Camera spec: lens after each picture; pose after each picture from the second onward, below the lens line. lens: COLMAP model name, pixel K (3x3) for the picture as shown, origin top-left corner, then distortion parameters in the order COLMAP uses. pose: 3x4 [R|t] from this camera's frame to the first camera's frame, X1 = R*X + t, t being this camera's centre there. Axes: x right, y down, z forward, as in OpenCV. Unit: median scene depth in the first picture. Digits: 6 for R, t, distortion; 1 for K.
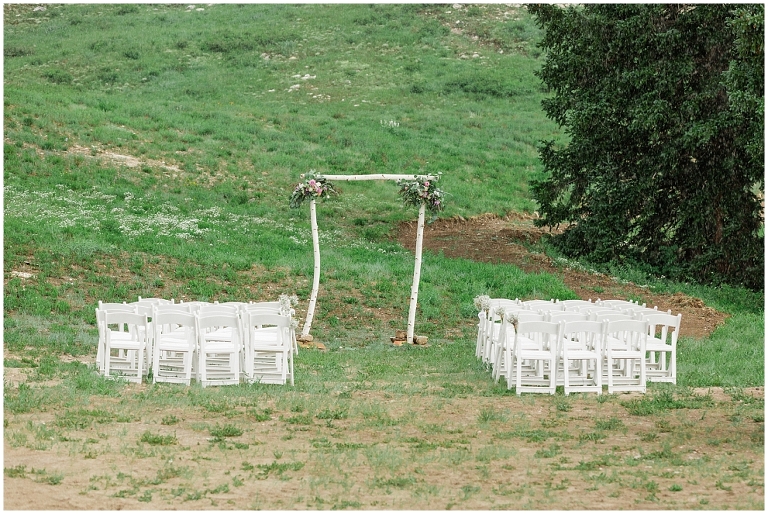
lens RADIAL K [[2595.0, 0, 384.0], [0, 2595.0, 257.0], [0, 0, 1]] dist [-0.005506, -0.137923]
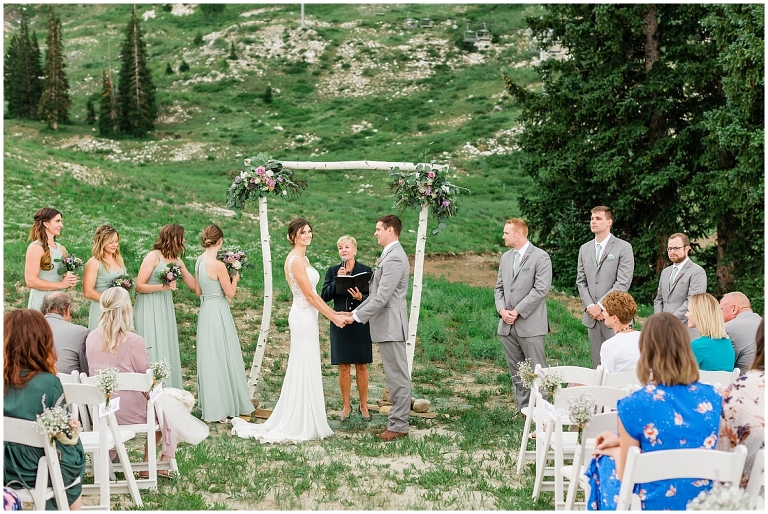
lens RADIAL K [[1103.9, 0, 384.0], [0, 1103.9, 257.0], [0, 0, 1]] dist [0.039932, -0.008518]
pose [[0.999645, 0.011126, -0.024196, 0.007149], [-0.011604, 0.999739, -0.019685, -0.000711], [0.023970, 0.019959, 0.999513, 0.447248]]
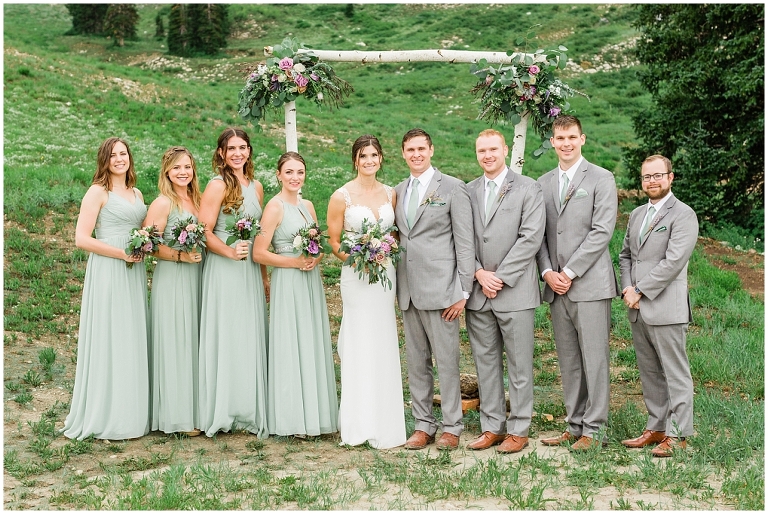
lens RADIAL K [[1187.4, 0, 381.6], [0, 1187.4, 239.0], [0, 0, 1]] dist [0.039198, 0.013820]
pose [[0.994552, 0.022560, -0.101770, 0.007392], [-0.019973, 0.999453, 0.026369, -0.001974], [0.102309, -0.024192, 0.994458, 0.492665]]
